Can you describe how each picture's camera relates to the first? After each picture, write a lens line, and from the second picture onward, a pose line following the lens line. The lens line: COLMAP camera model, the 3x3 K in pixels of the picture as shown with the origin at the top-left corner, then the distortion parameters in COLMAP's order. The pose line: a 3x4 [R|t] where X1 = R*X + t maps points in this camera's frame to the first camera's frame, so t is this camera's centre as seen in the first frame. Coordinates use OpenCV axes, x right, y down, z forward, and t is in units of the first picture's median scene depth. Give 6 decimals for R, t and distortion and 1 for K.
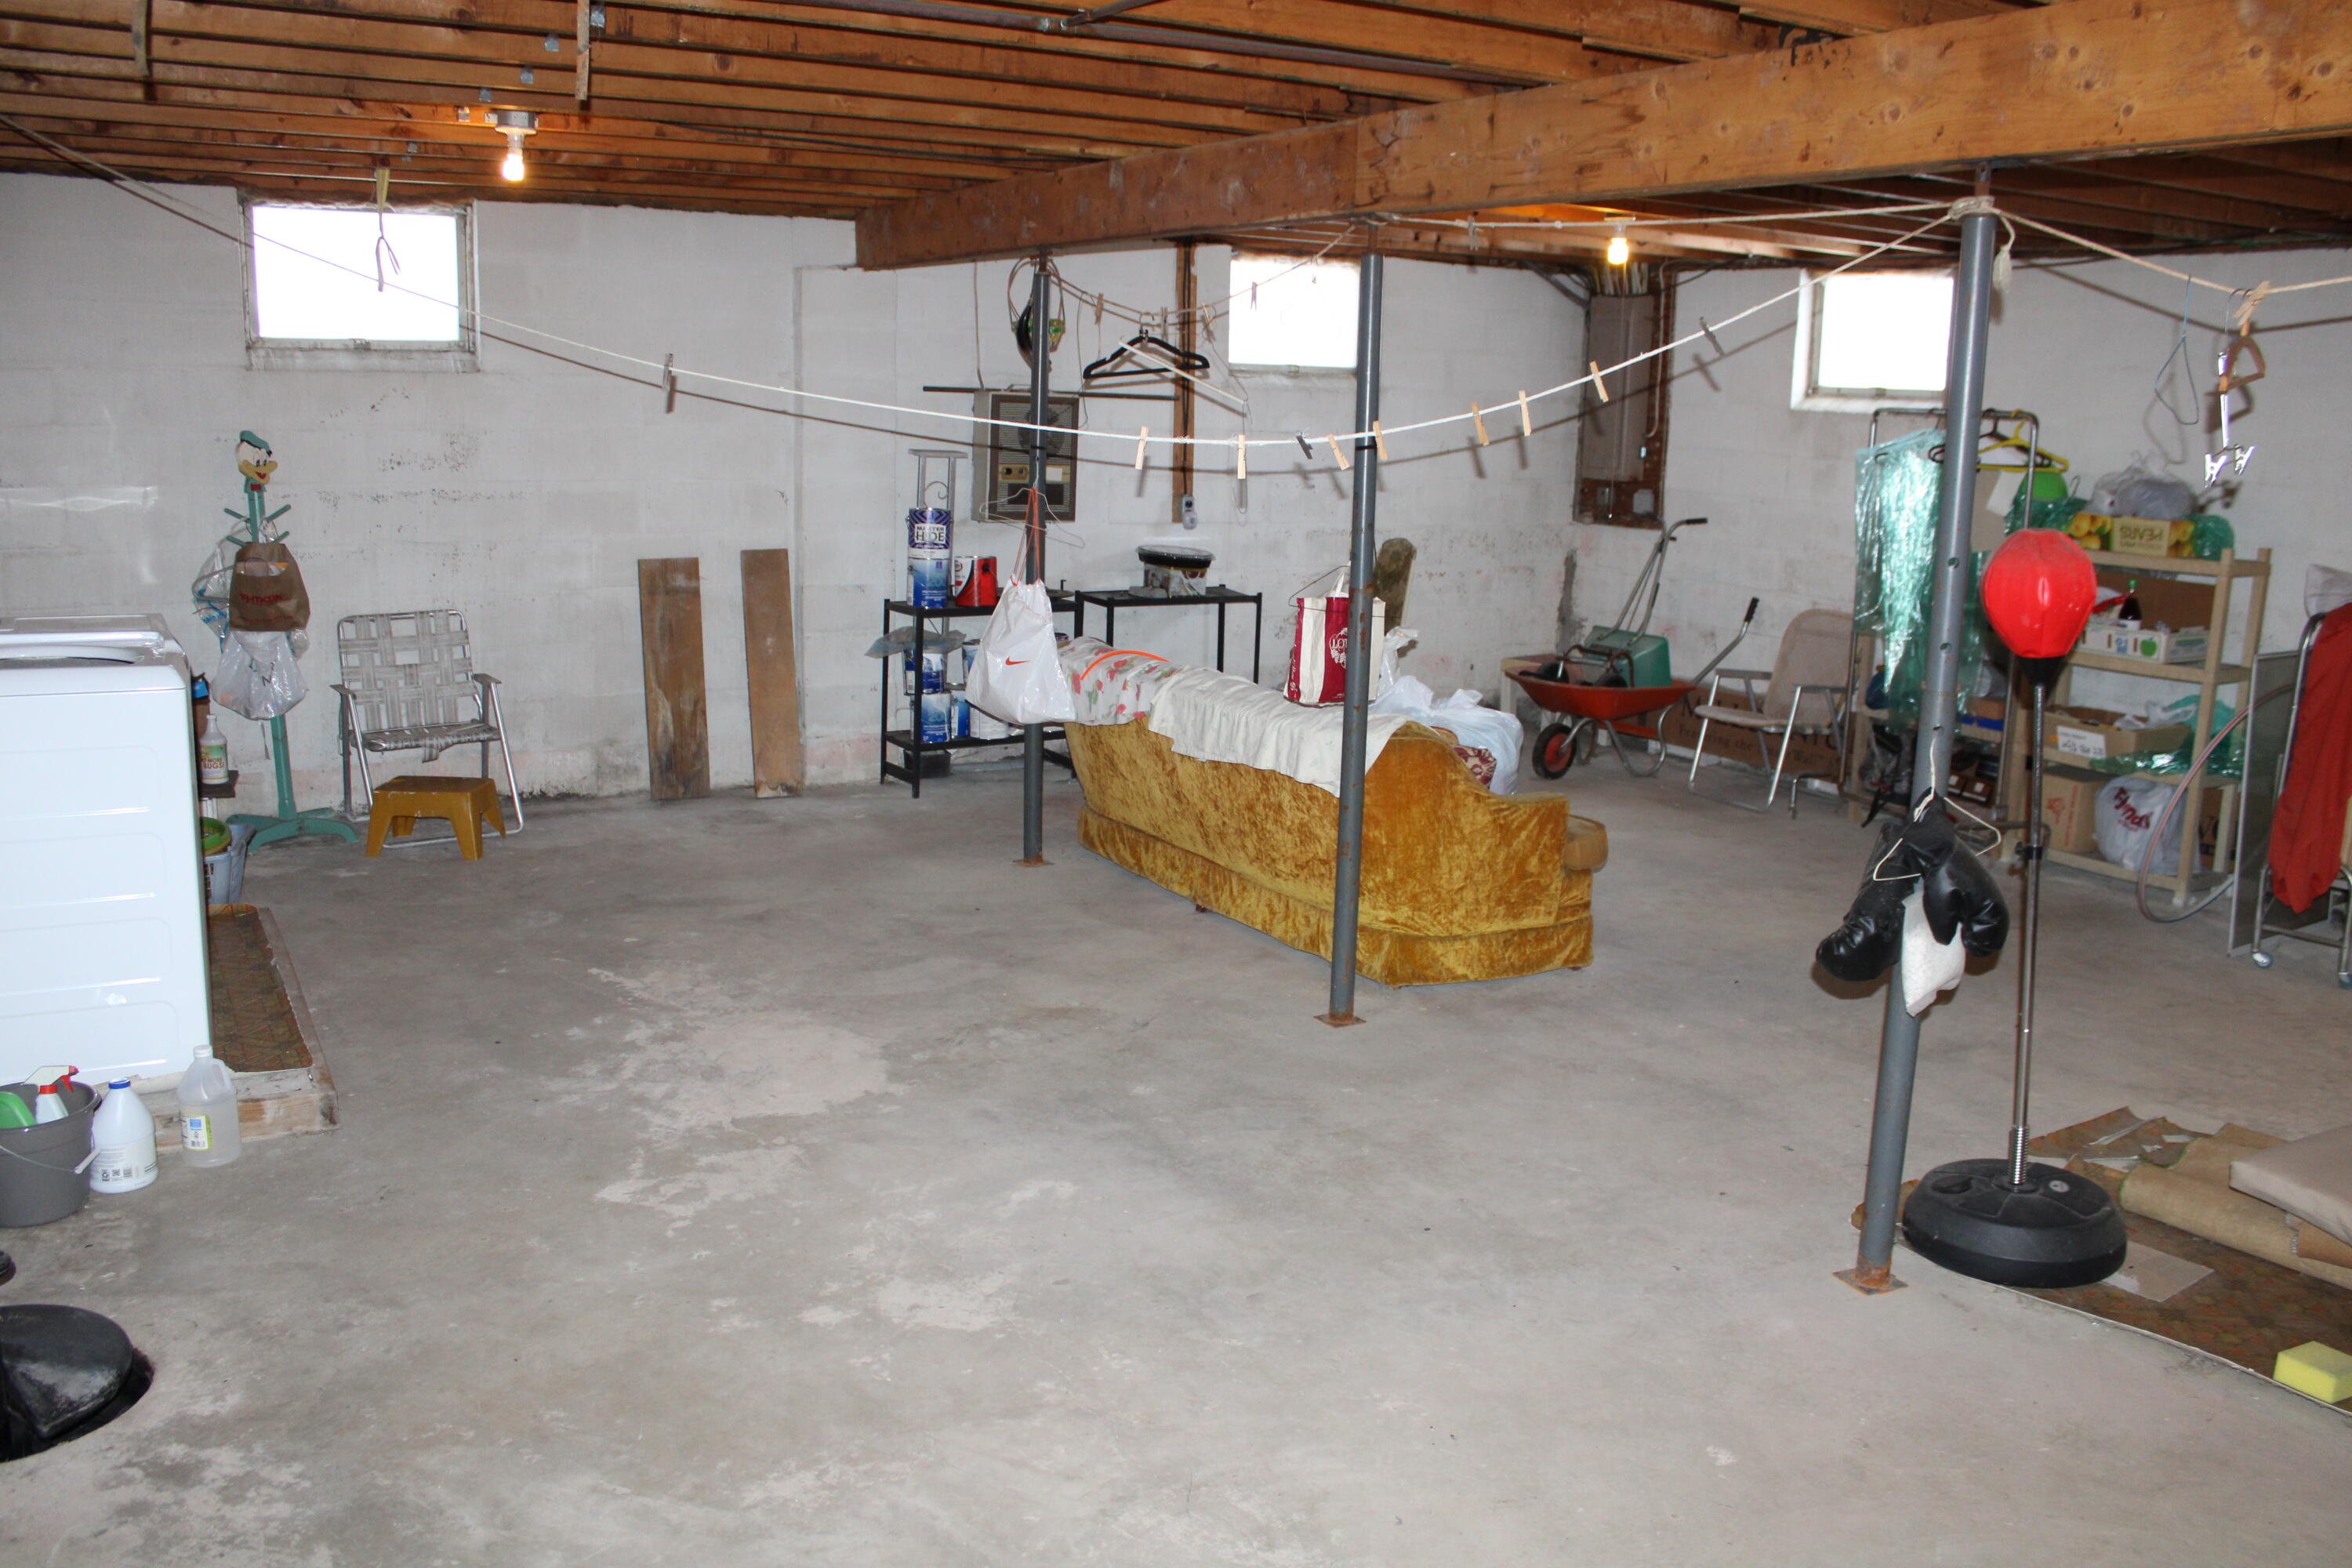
lens RADIAL K [[1946.6, 0, 1184.2], [0, 1946.6, 795.4], [0, 0, 1]] dist [-0.177422, 0.153718]
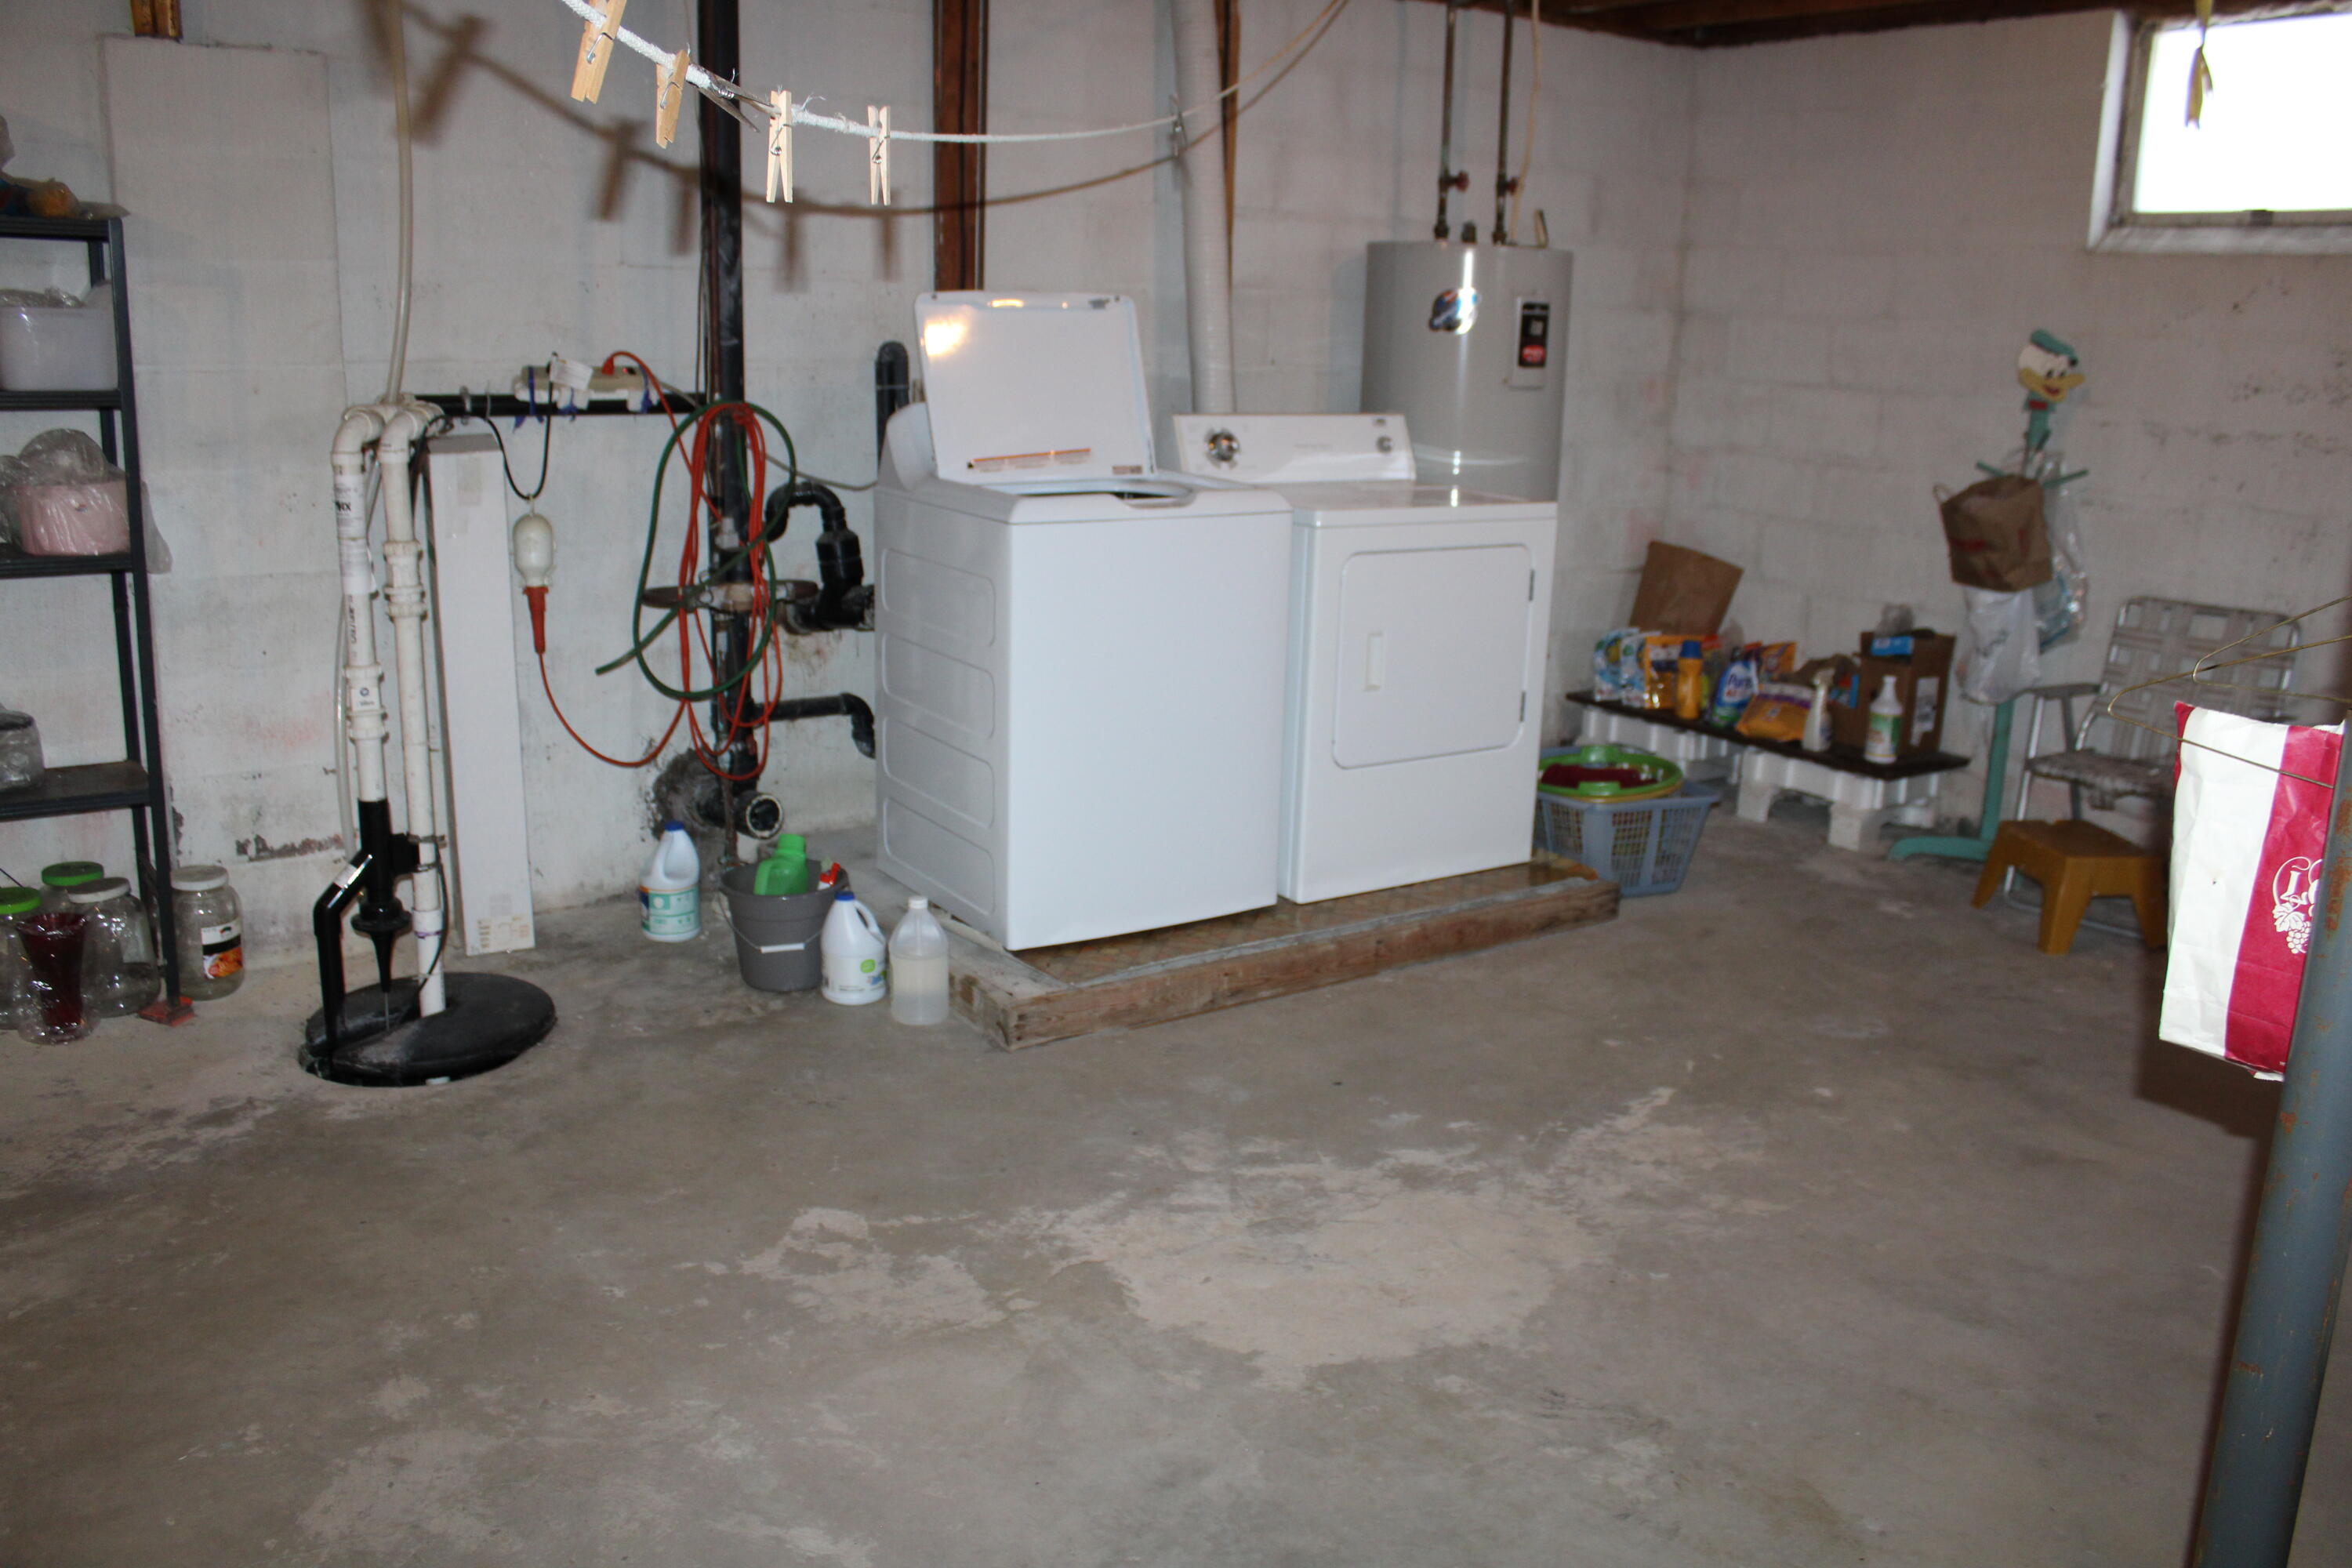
lens RADIAL K [[1946.6, 0, 1184.2], [0, 1946.6, 795.4], [0, 0, 1]] dist [-0.177422, 0.153718]
pose [[0.084749, 0.219599, -0.971902, 0.356783], [-0.233362, 0.952657, 0.194902, -0.114736], [0.968690, 0.210287, 0.131983, 0.844910]]
